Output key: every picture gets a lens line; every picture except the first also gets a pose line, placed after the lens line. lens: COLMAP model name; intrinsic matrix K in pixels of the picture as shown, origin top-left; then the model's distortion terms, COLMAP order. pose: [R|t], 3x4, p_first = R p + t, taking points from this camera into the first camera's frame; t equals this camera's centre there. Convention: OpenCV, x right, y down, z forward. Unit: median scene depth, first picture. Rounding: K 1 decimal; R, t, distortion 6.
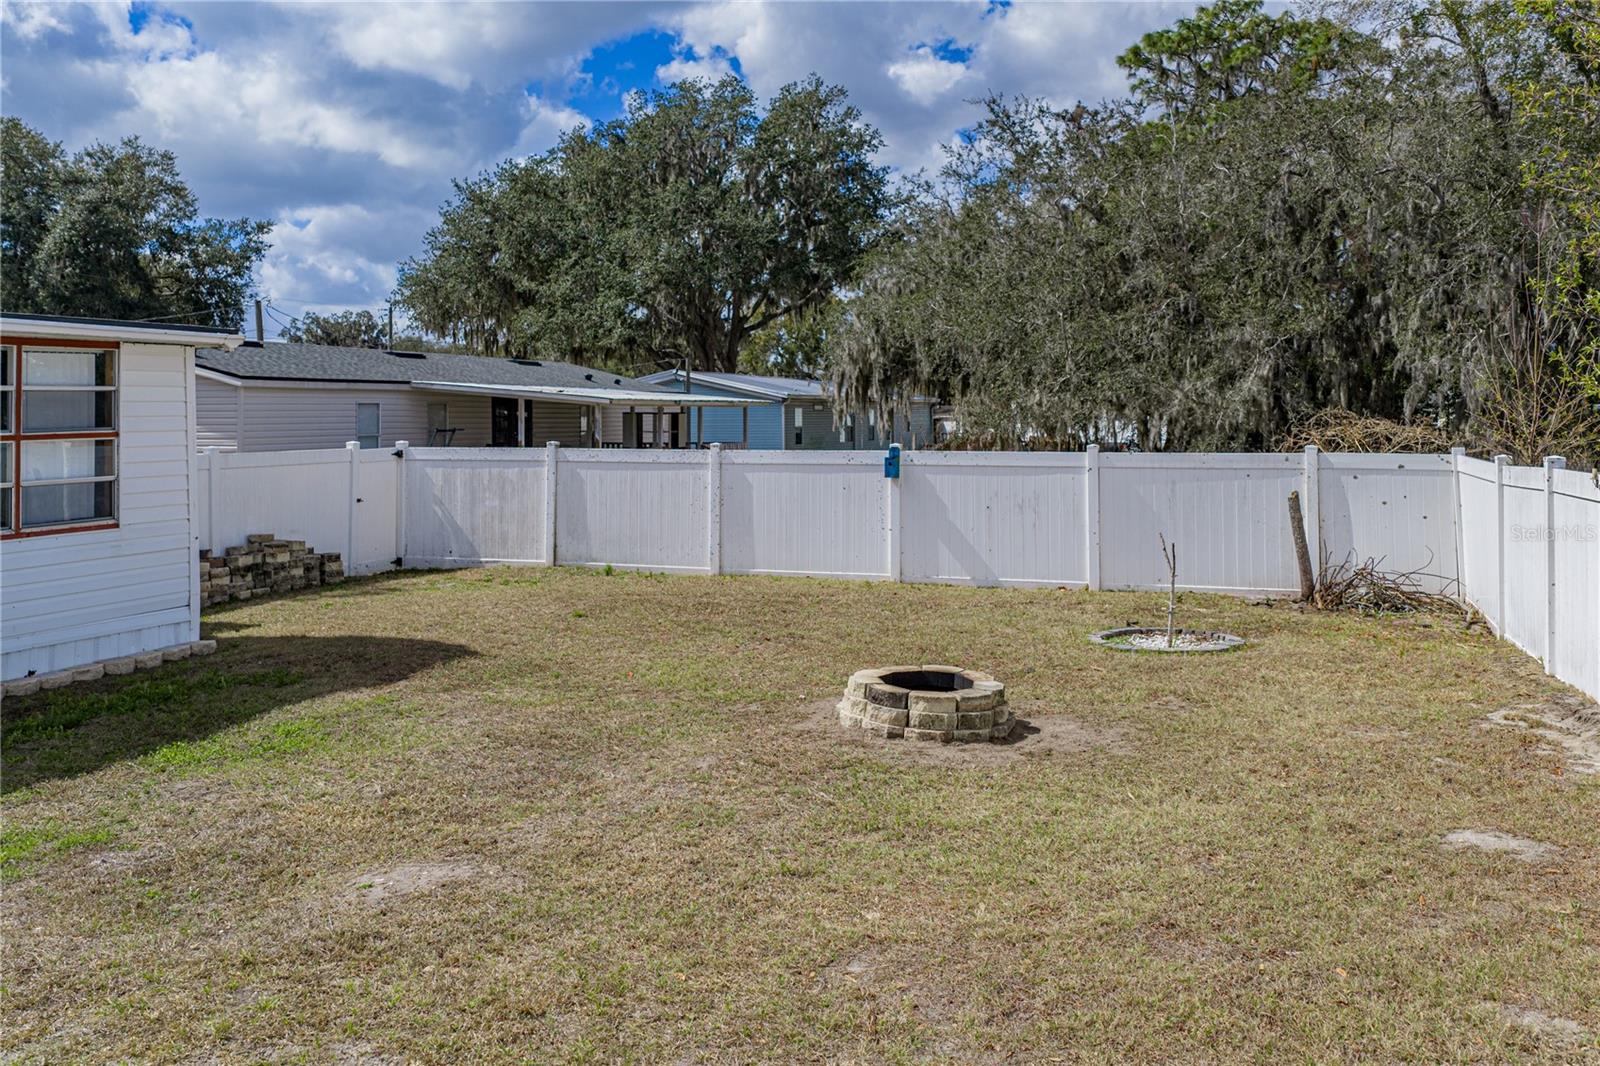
lens RADIAL K [[1352.4, 0, 795.2], [0, 1352.4, 397.8], [0, 0, 1]] dist [-0.007027, -0.009189]
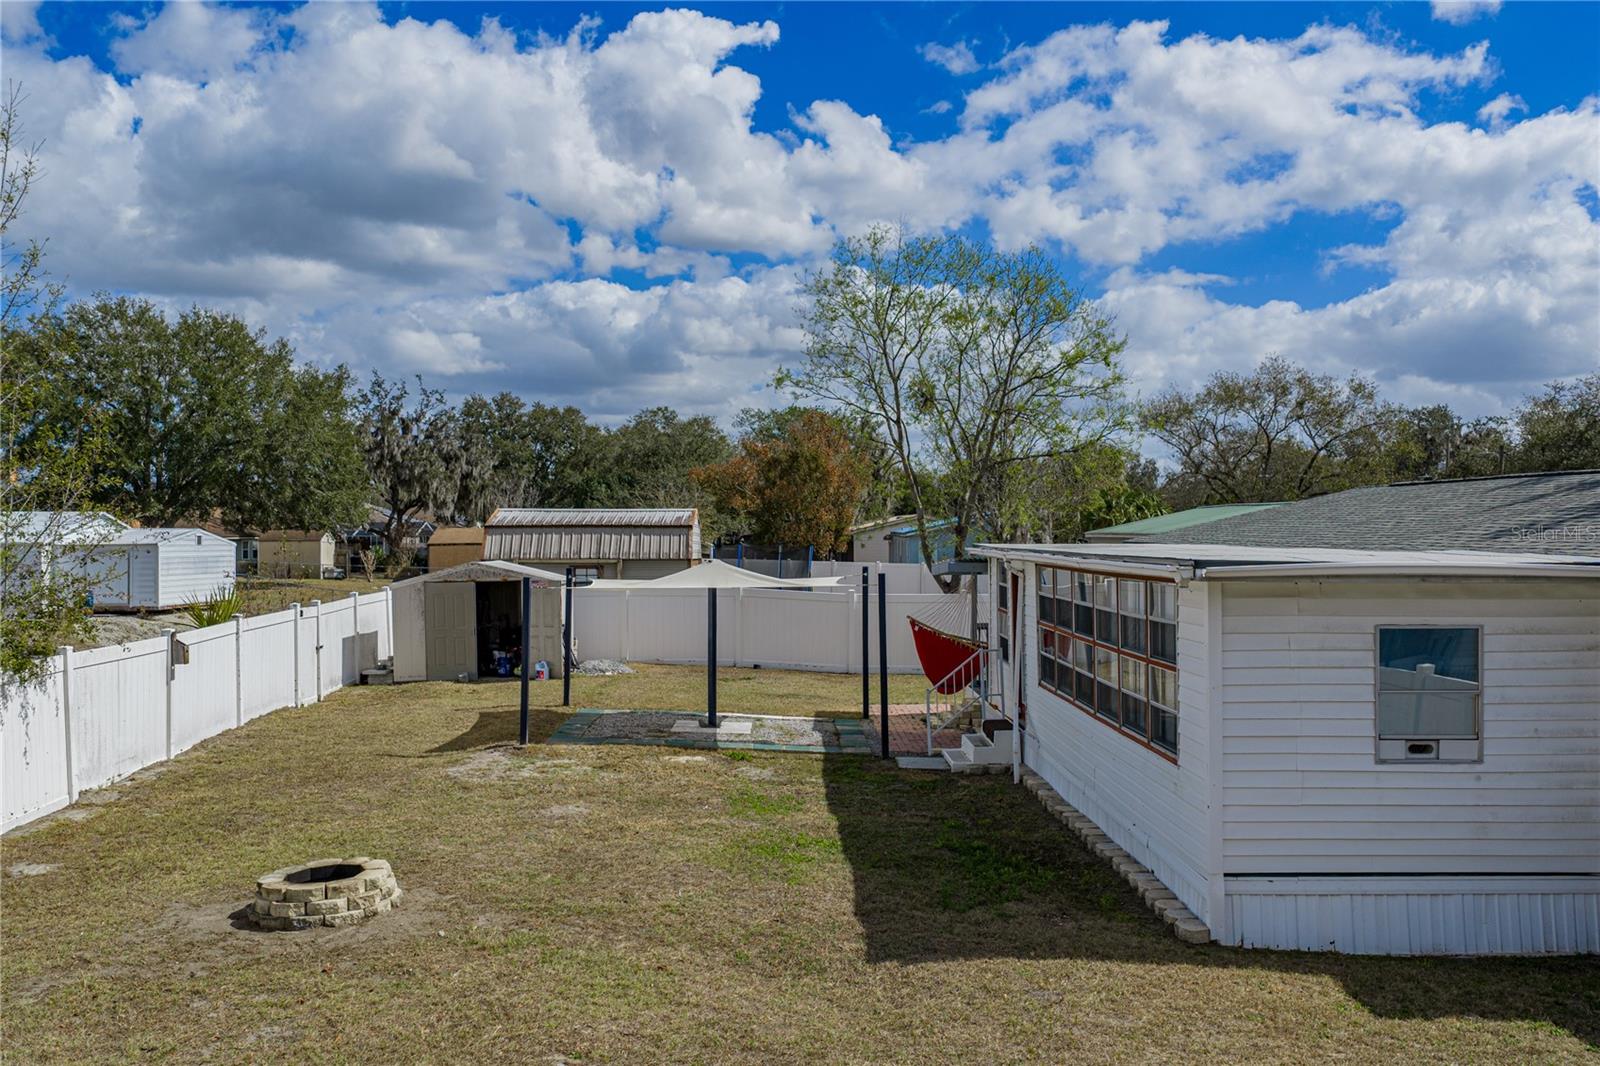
lens RADIAL K [[1358.4, 0, 800.0], [0, 1358.4, 533.0], [0, 0, 1]] dist [0.010747, -0.011819]
pose [[-0.934002, 0.007855, -0.357182, 0.051460], [0.011805, 0.999891, -0.008882, -0.033625], [0.357073, -0.012512, -0.933992, 0.934714]]
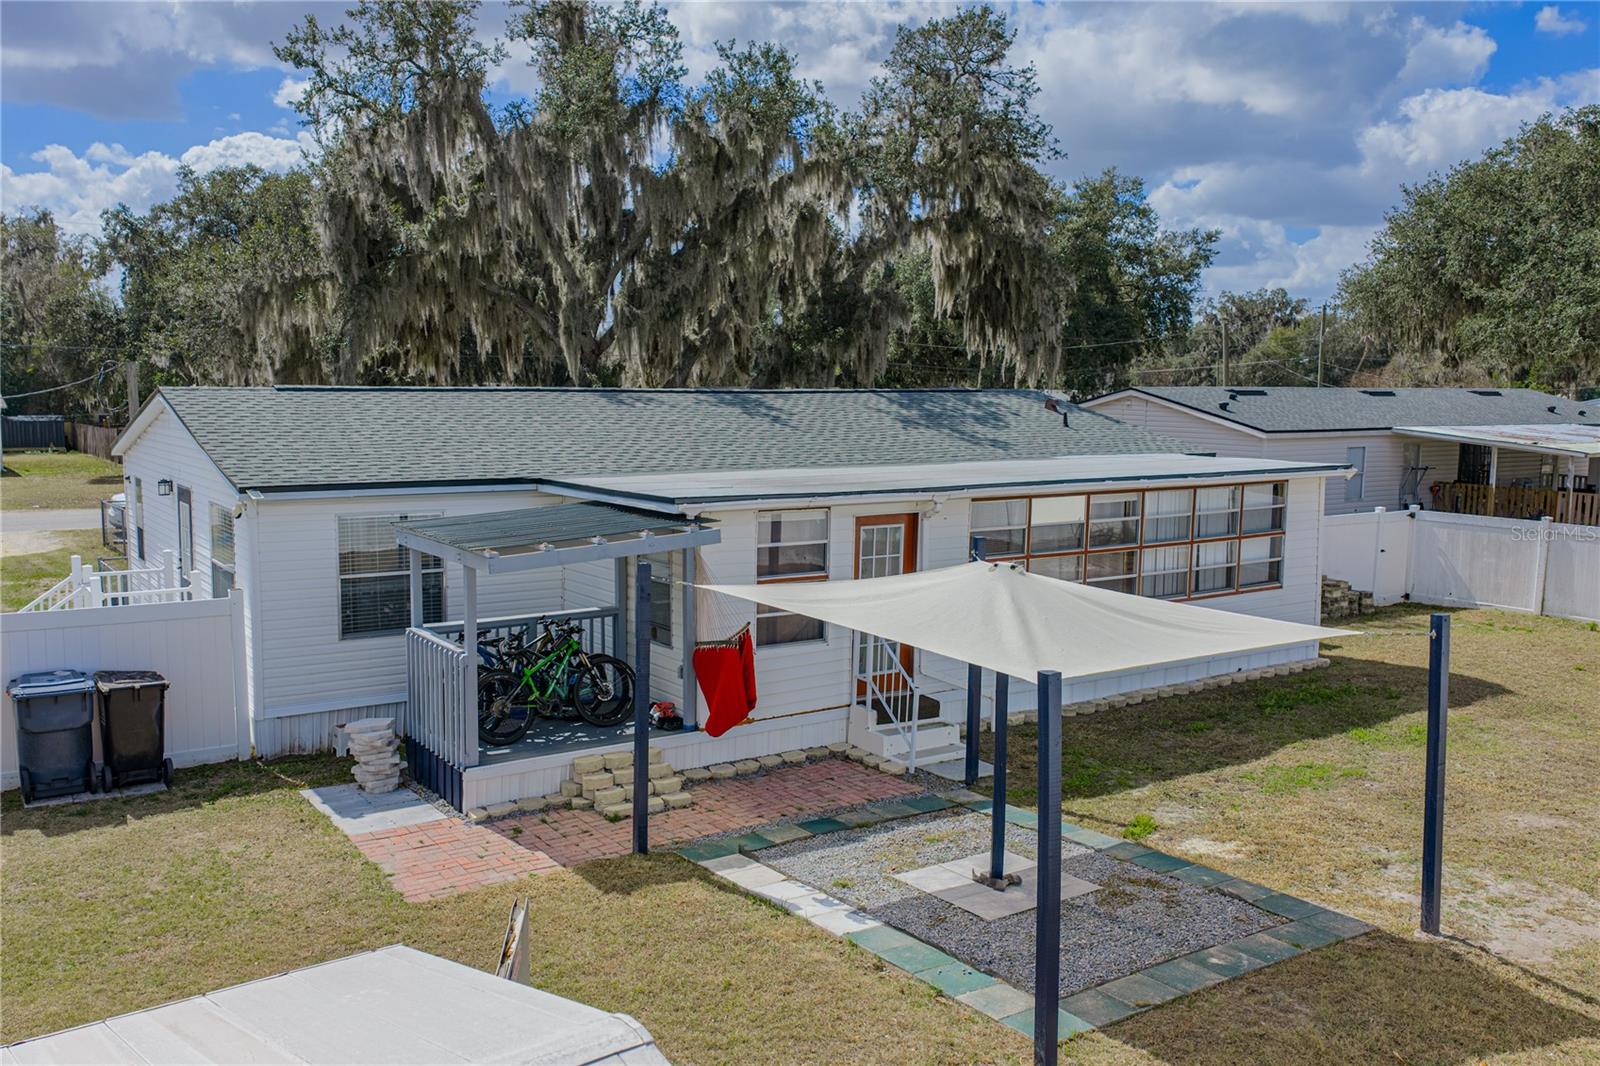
lens RADIAL K [[1358.4, 0, 800.0], [0, 1358.4, 533.0], [0, 0, 1]] dist [0.010747, -0.011819]
pose [[0.809638, 0.083186, -0.581005, -0.004798], [-0.007123, 0.991225, 0.131993, -0.098007], [0.586886, -0.102728, 0.803126, -0.361291]]
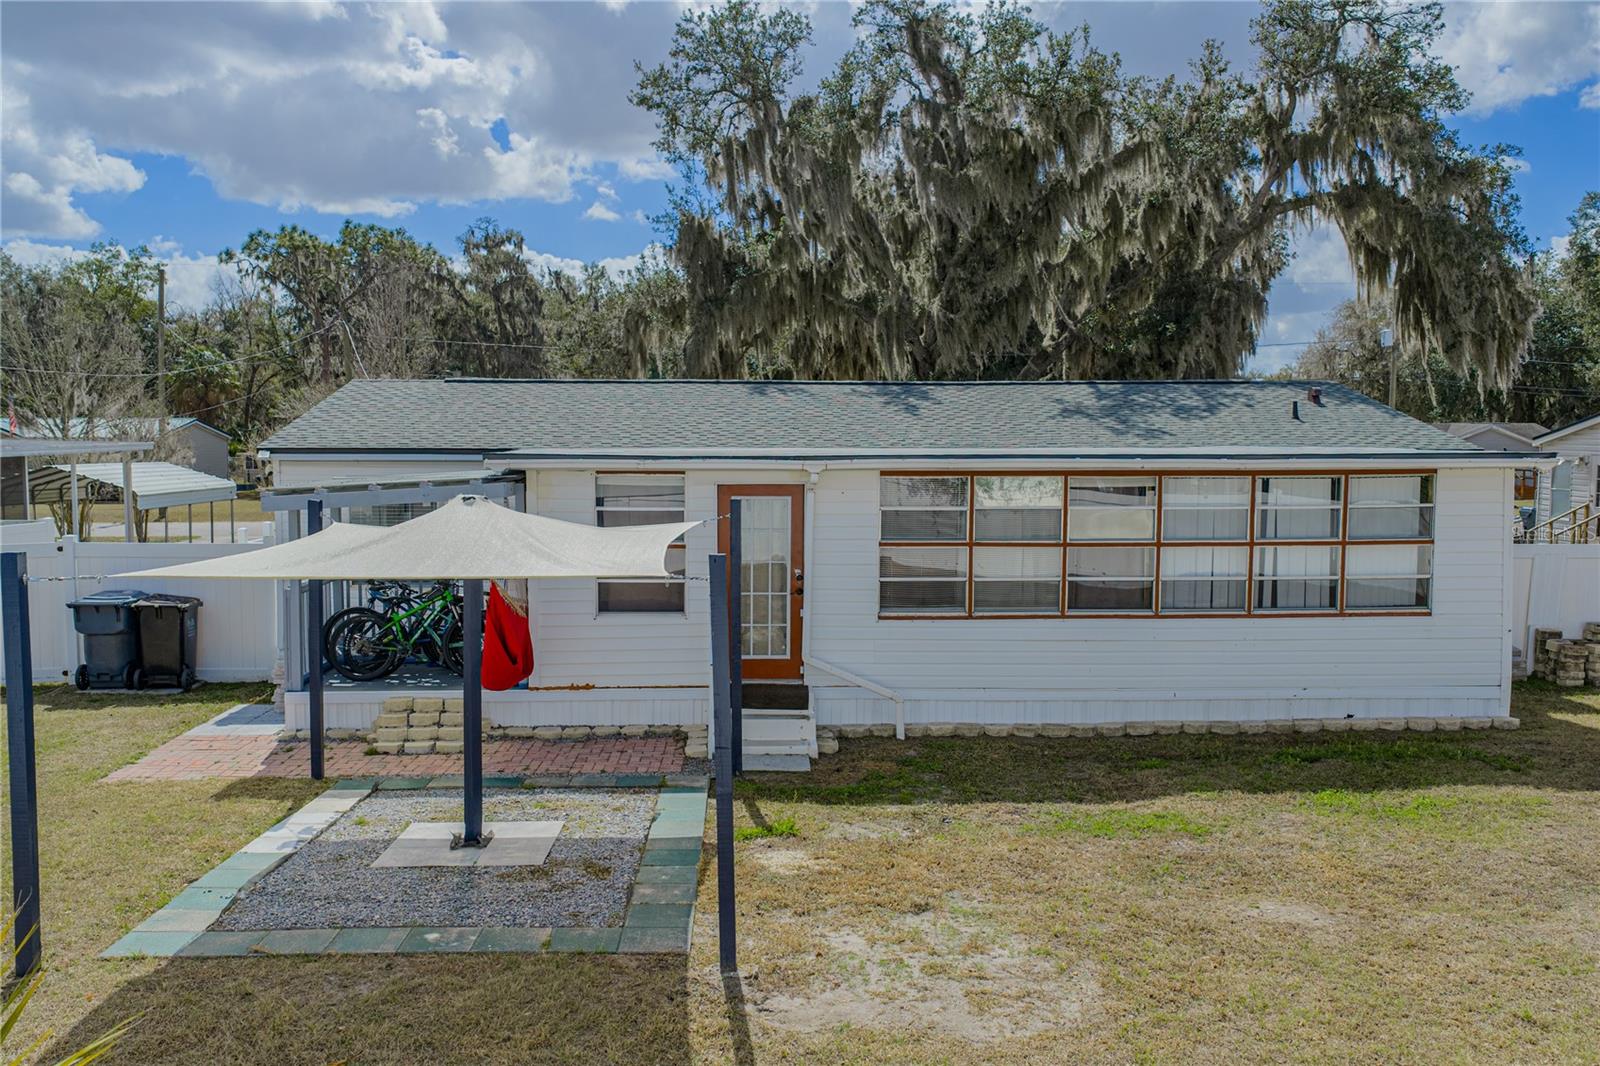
lens RADIAL K [[1358.4, 0, 800.0], [0, 1358.4, 533.0], [0, 0, 1]] dist [0.010747, -0.011819]
pose [[0.376169, 0.081844, -0.922929, 0.226306], [0.010503, 0.995650, 0.092574, -0.053419], [0.926491, -0.044517, 0.373674, -0.007910]]
